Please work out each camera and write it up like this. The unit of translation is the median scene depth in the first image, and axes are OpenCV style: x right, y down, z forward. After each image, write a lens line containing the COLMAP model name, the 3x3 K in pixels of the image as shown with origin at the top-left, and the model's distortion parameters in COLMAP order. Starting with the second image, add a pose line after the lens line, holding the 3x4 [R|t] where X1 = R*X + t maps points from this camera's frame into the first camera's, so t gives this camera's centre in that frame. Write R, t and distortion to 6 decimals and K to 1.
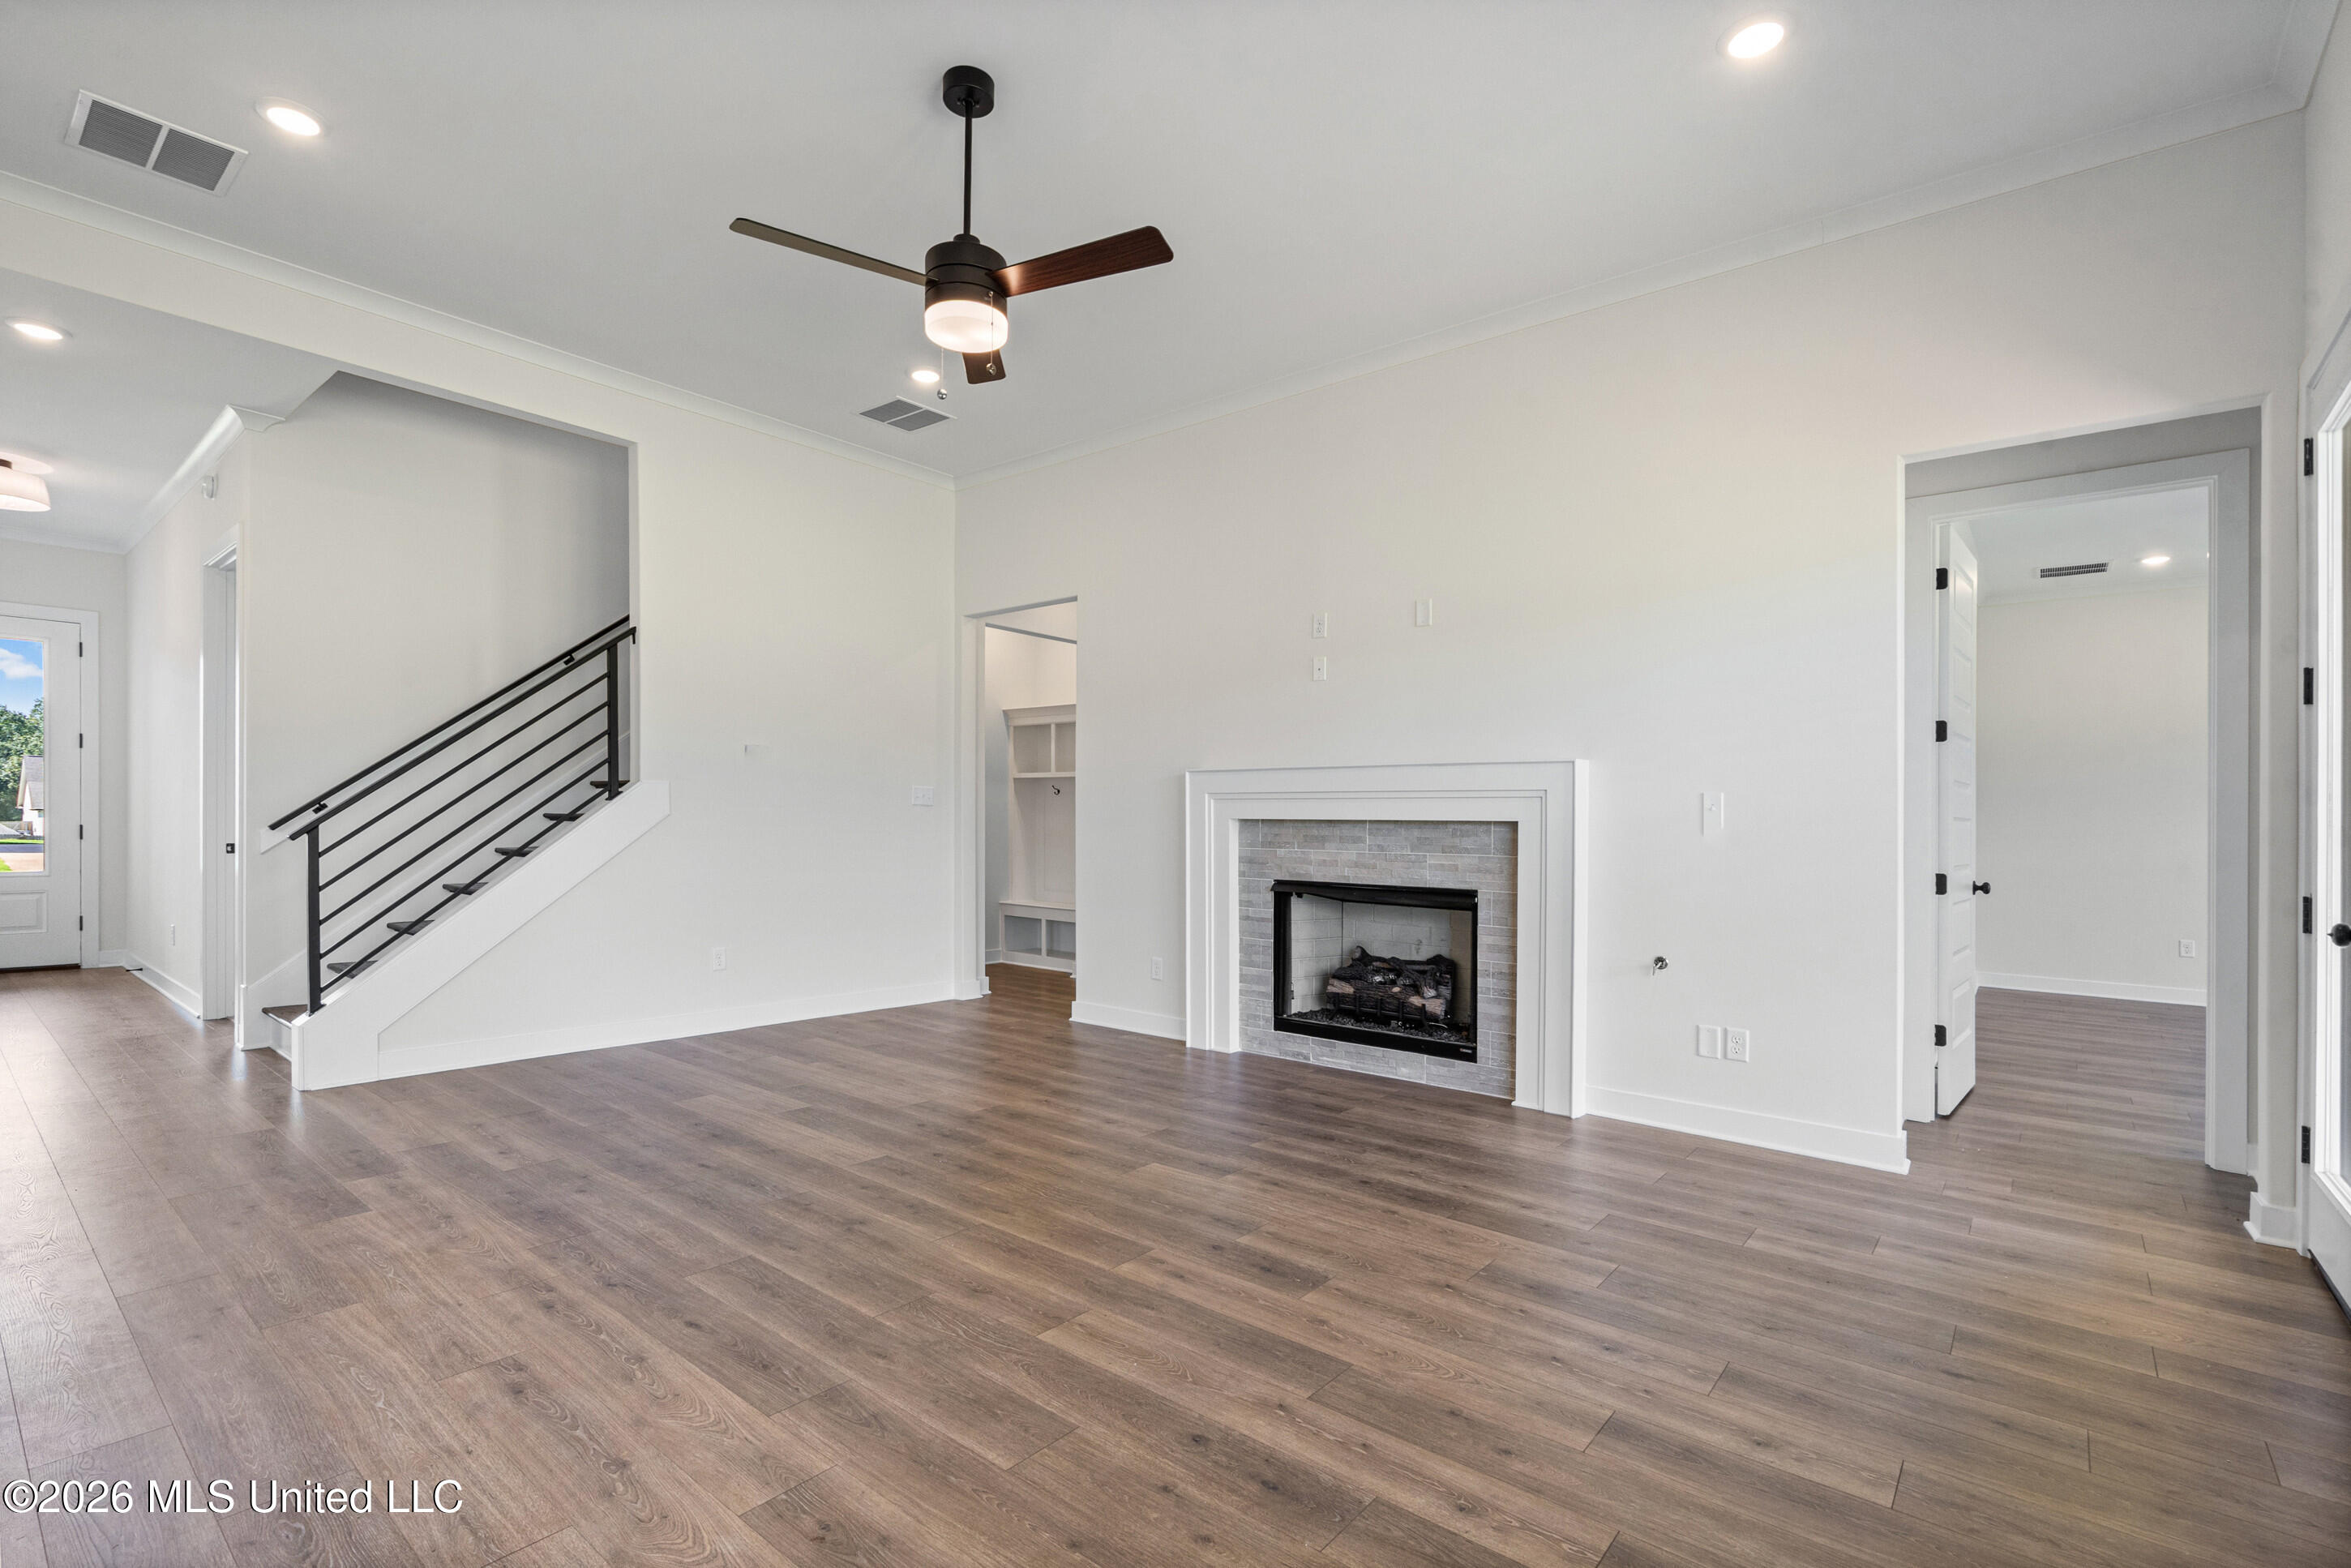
lens RADIAL K [[1074.1, 0, 1103.1], [0, 1074.1, 815.9], [0, 0, 1]] dist [0.001879, 0.000894]
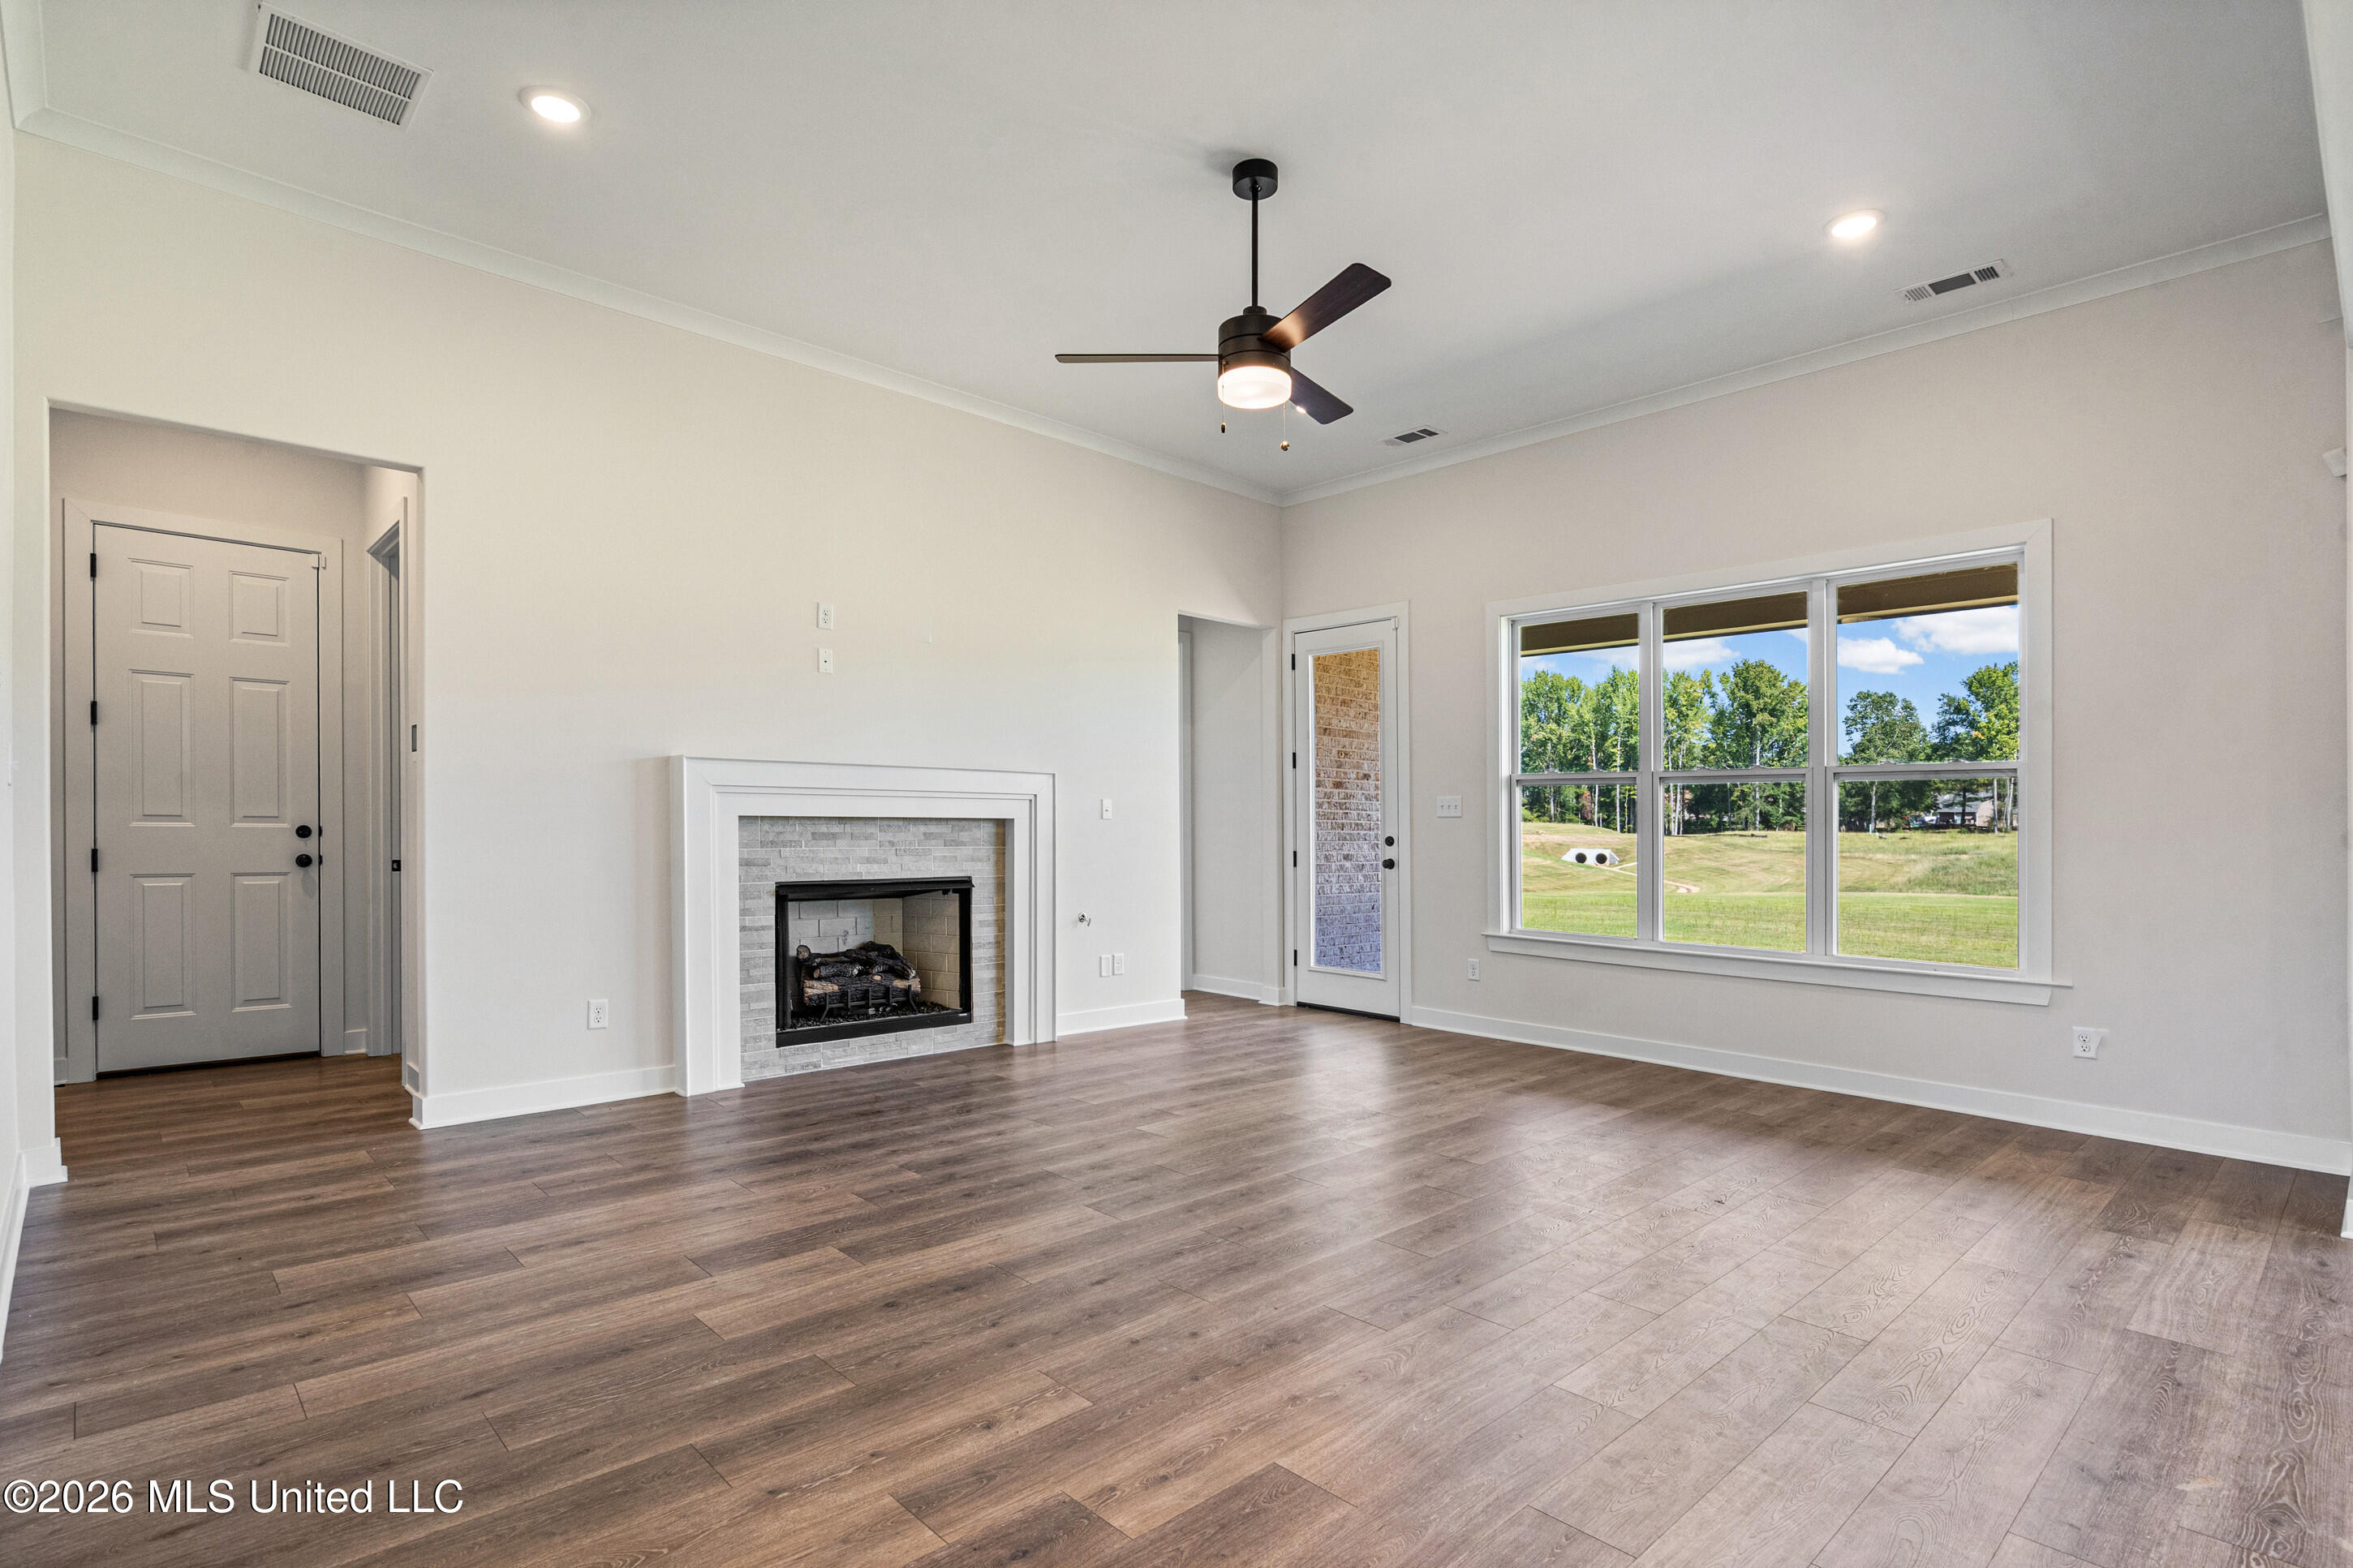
lens RADIAL K [[1154.5, 0, 1172.3], [0, 1154.5, 798.8], [0, 0, 1]] dist [0.006363, 0.002048]
pose [[0.095720, 0.008171, 0.995375, -0.858391], [-0.015343, 0.999860, -0.006733, -0.010928], [-0.995290, -0.014628, 0.095831, 0.629212]]
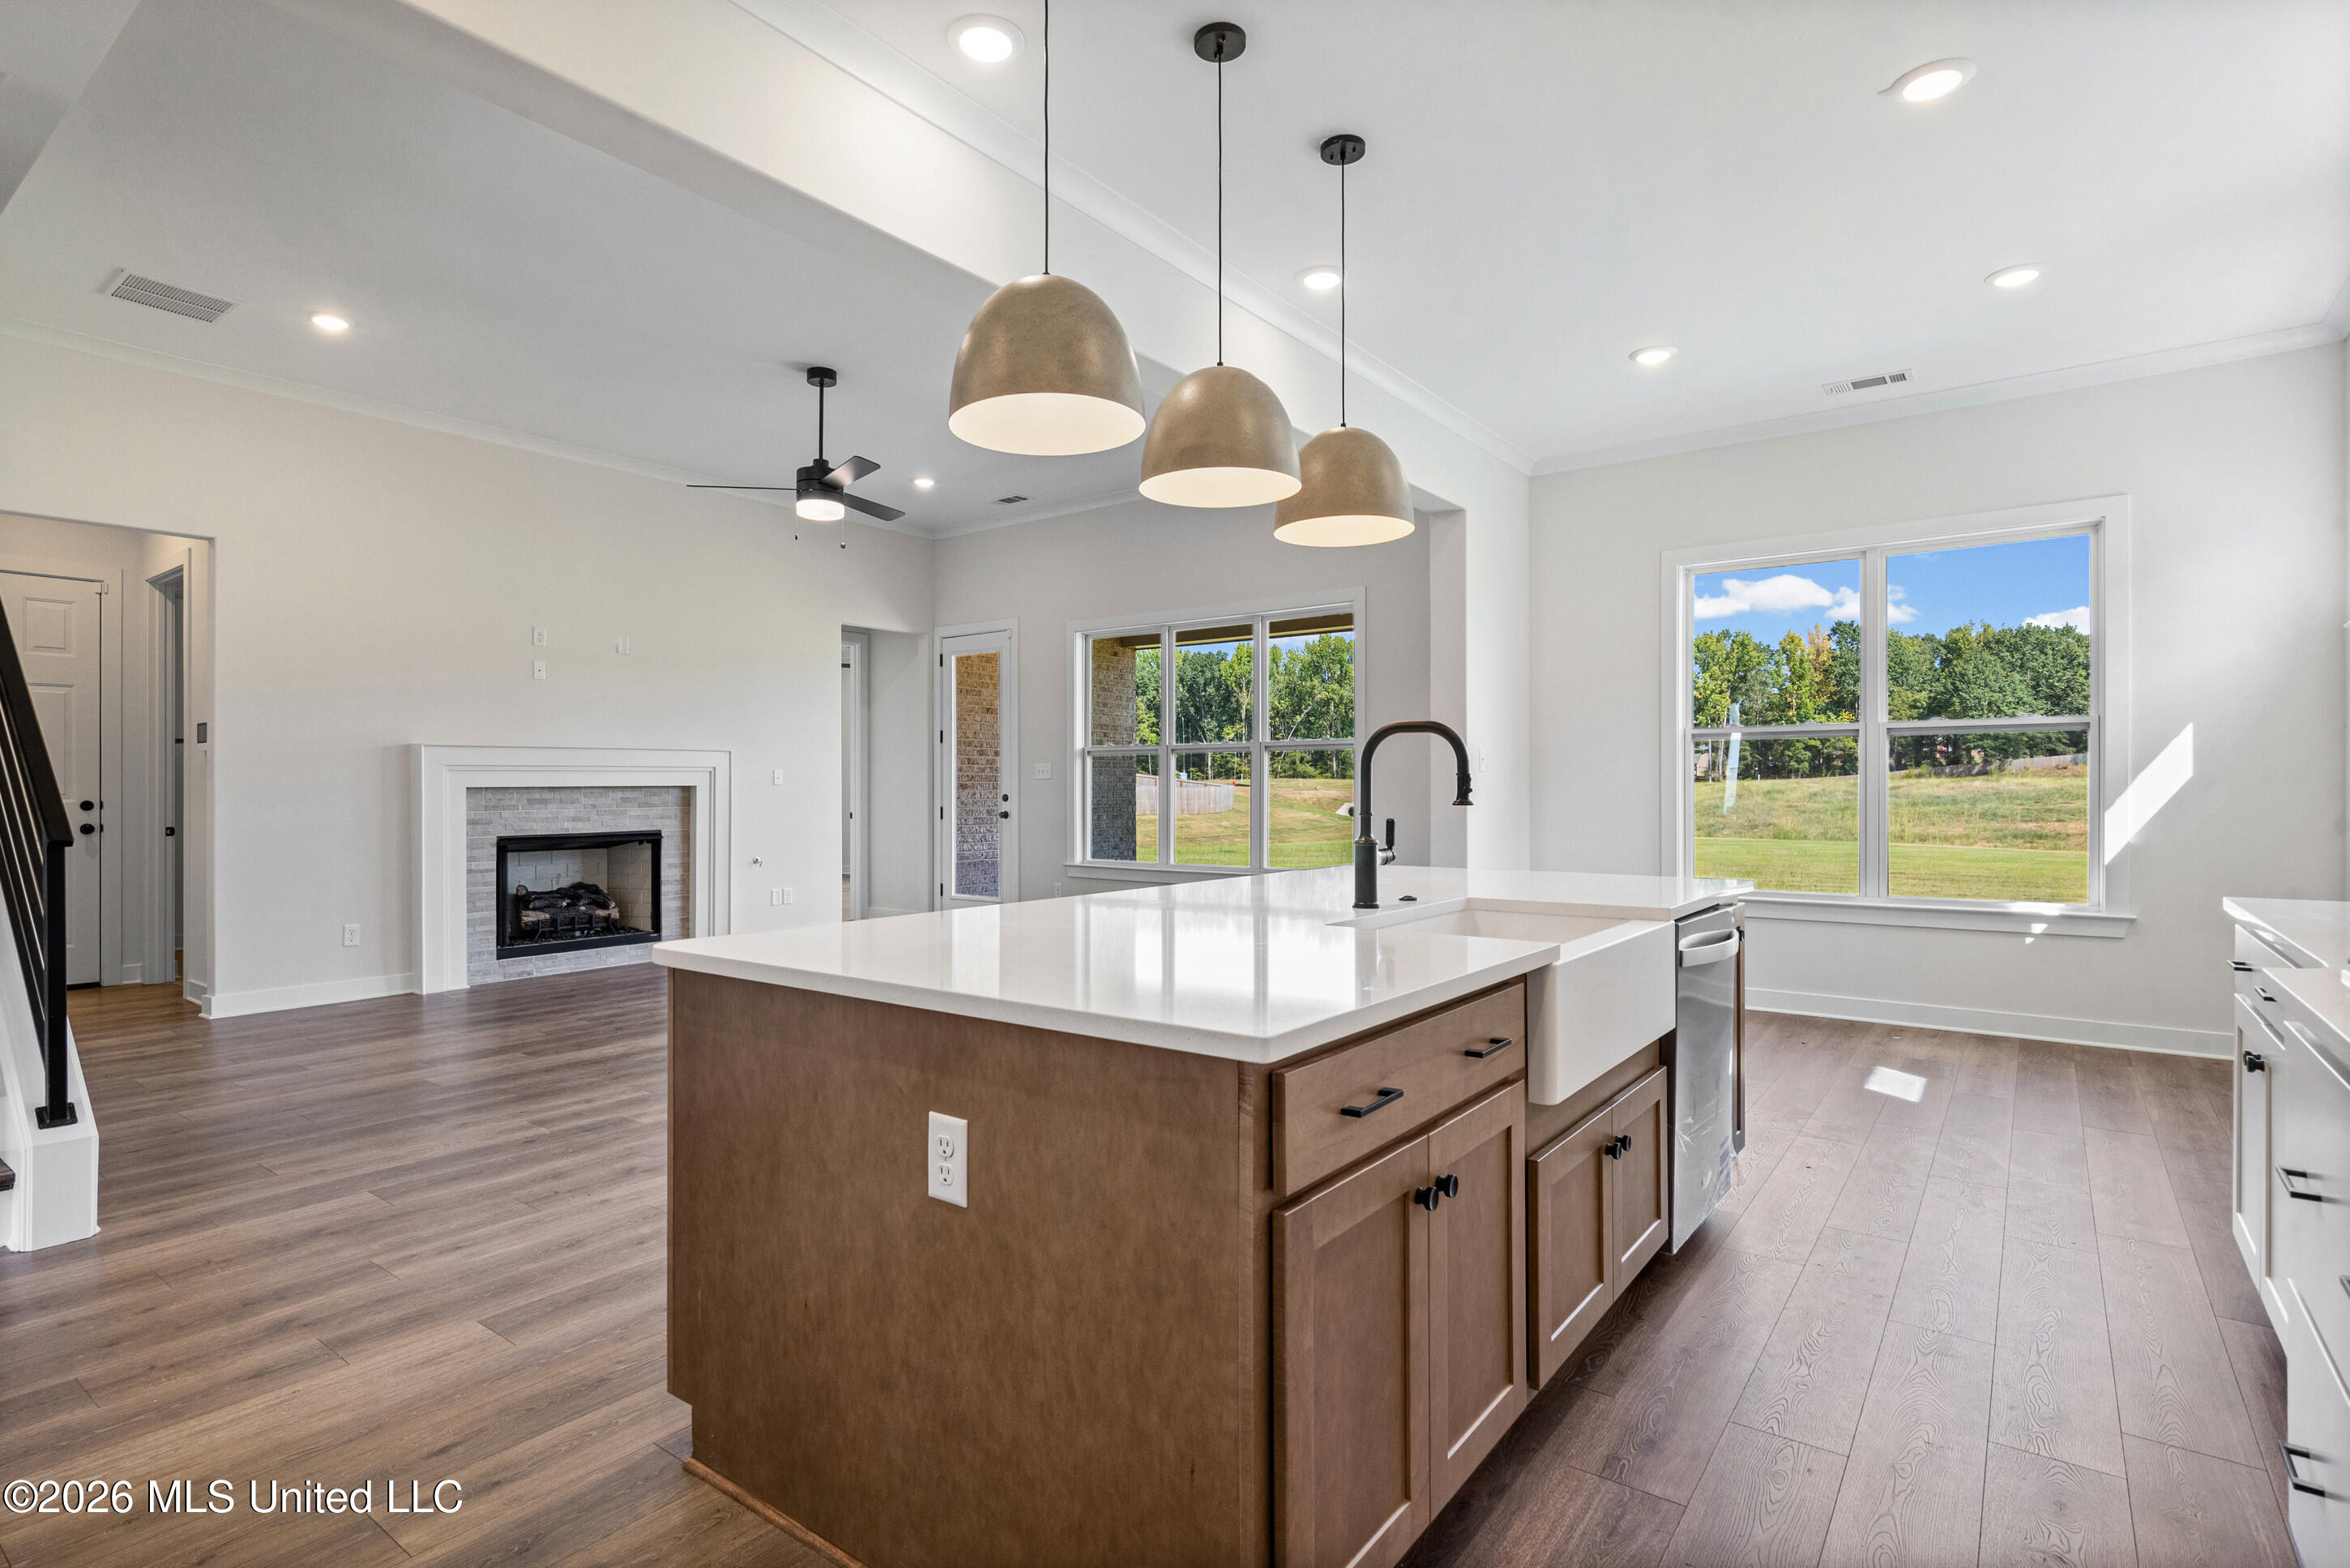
lens RADIAL K [[1153.2, 0, 1169.2], [0, 1153.2, 725.7], [0, 0, 1]] dist [0.006363, 0.002048]
pose [[-0.073209, 0.036933, 0.996633, -1.327736], [-0.001503, 0.999309, -0.037142, -0.020762], [-0.997316, -0.004217, -0.073103, 0.367449]]
